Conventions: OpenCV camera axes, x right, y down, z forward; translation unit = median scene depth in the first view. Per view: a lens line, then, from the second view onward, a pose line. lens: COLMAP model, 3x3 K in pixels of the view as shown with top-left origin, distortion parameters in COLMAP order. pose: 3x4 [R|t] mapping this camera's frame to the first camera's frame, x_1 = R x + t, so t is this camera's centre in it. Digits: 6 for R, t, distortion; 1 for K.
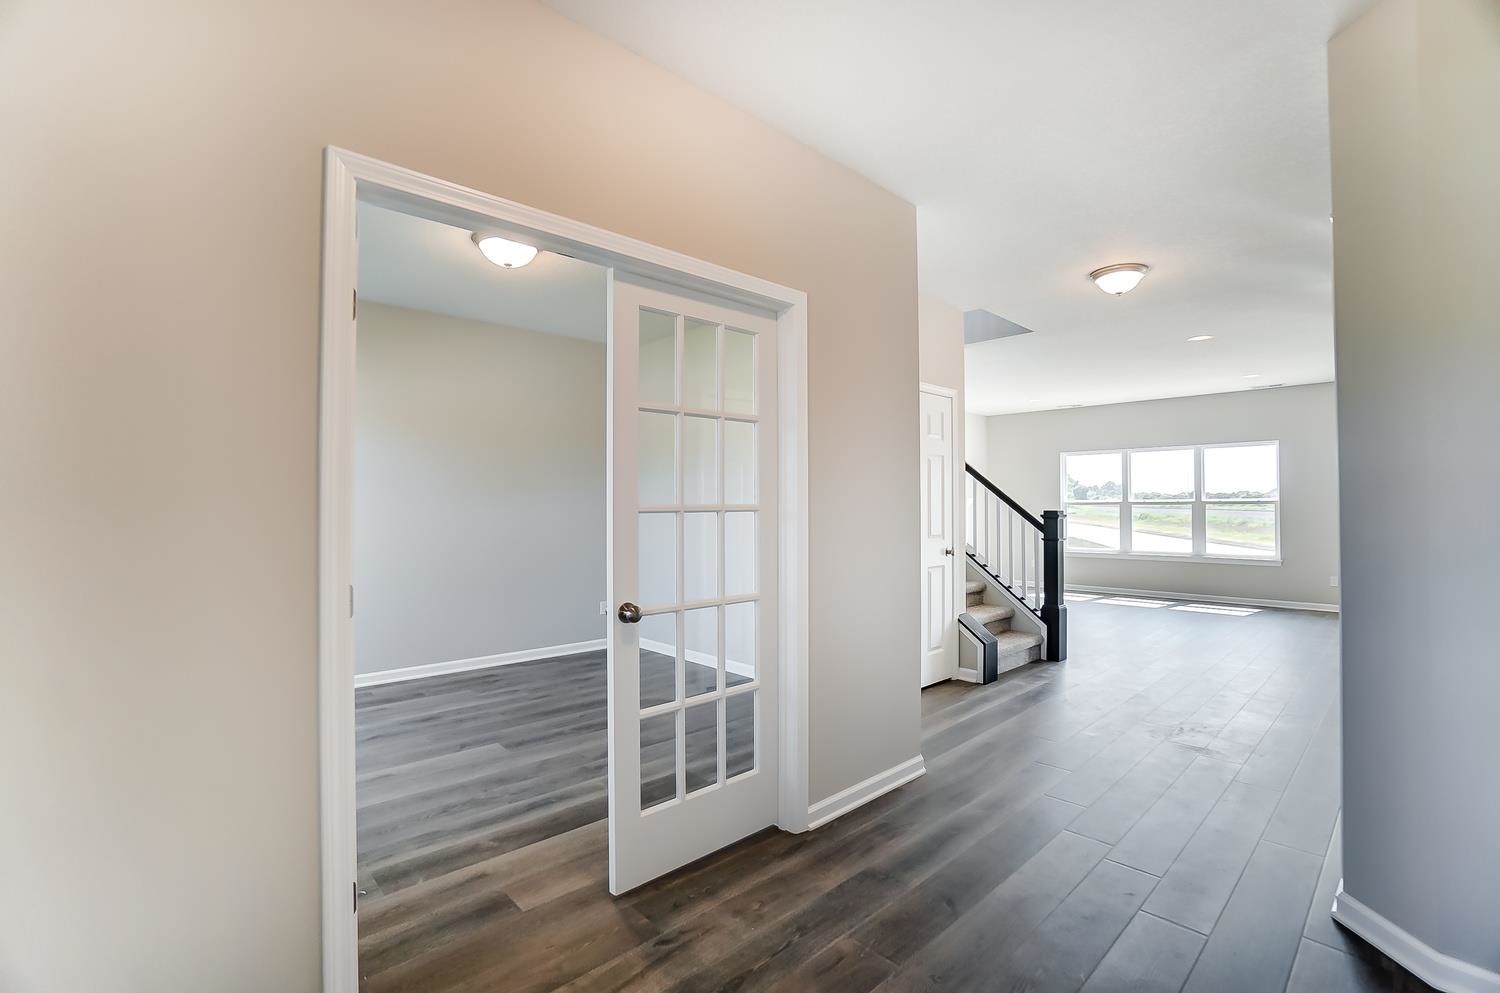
lens RADIAL K [[668.9, 0, 756.9], [0, 668.9, 503.7], [0, 0, 1]] dist [-0.055181, 0.020307]
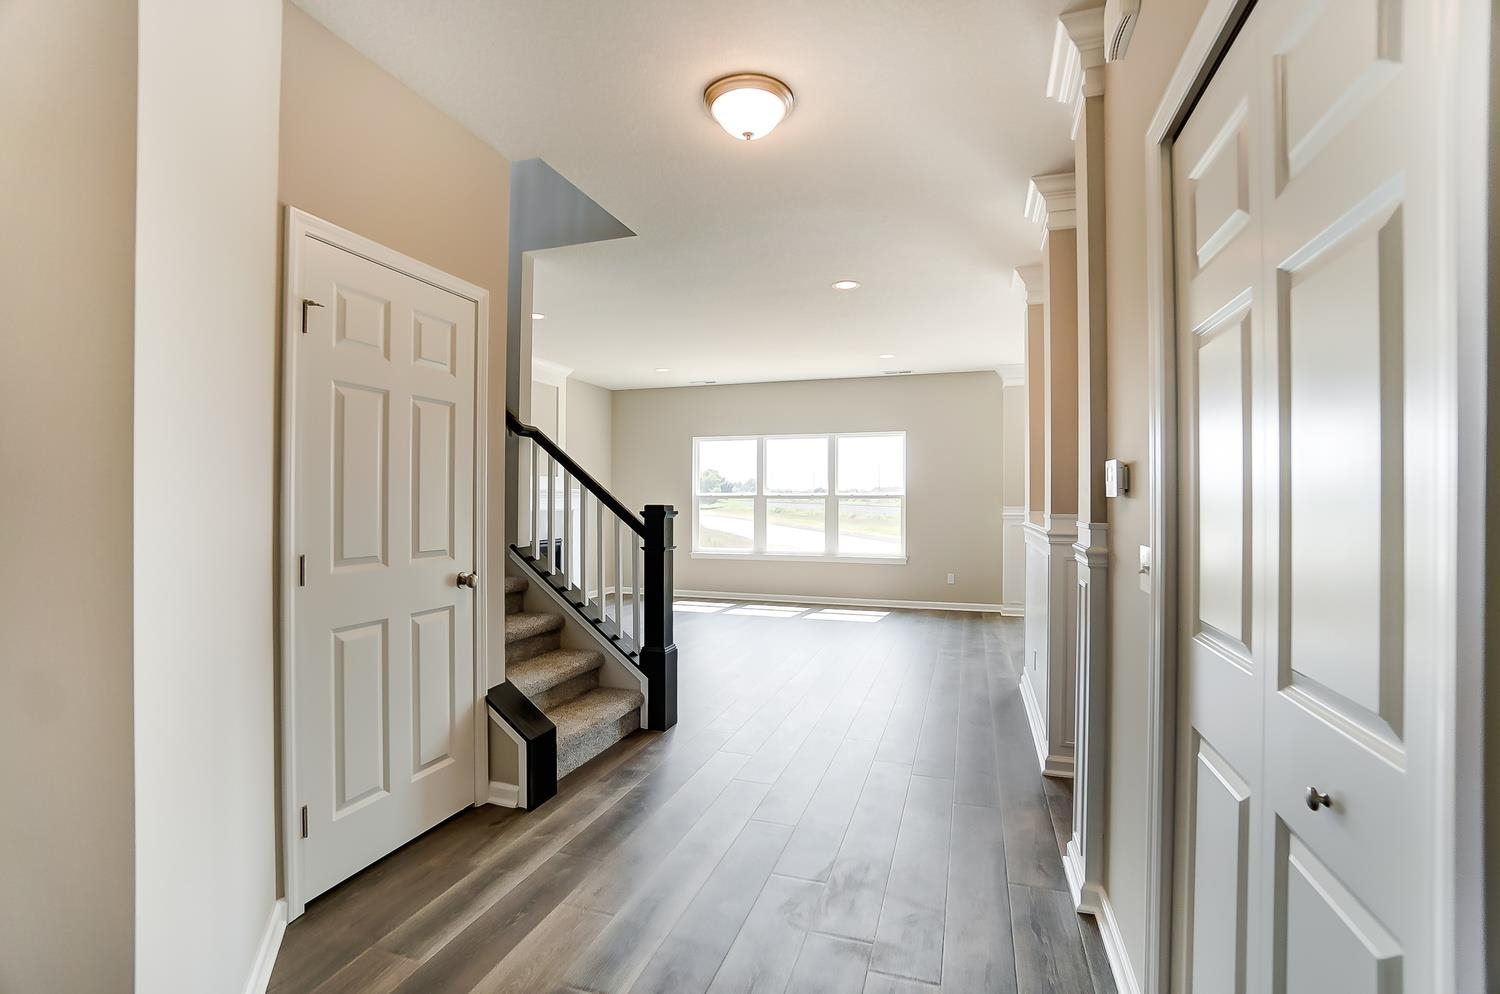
lens RADIAL K [[668.9, 0, 756.9], [0, 668.9, 504.2], [0, 0, 1]] dist [-0.055181, 0.020307]
pose [[0.877357, 0.003078, 0.479828, 0.207348], [-0.008090, 0.999932, 0.008379, 0.003021], [-0.479769, -0.011233, 0.877323, 0.353659]]
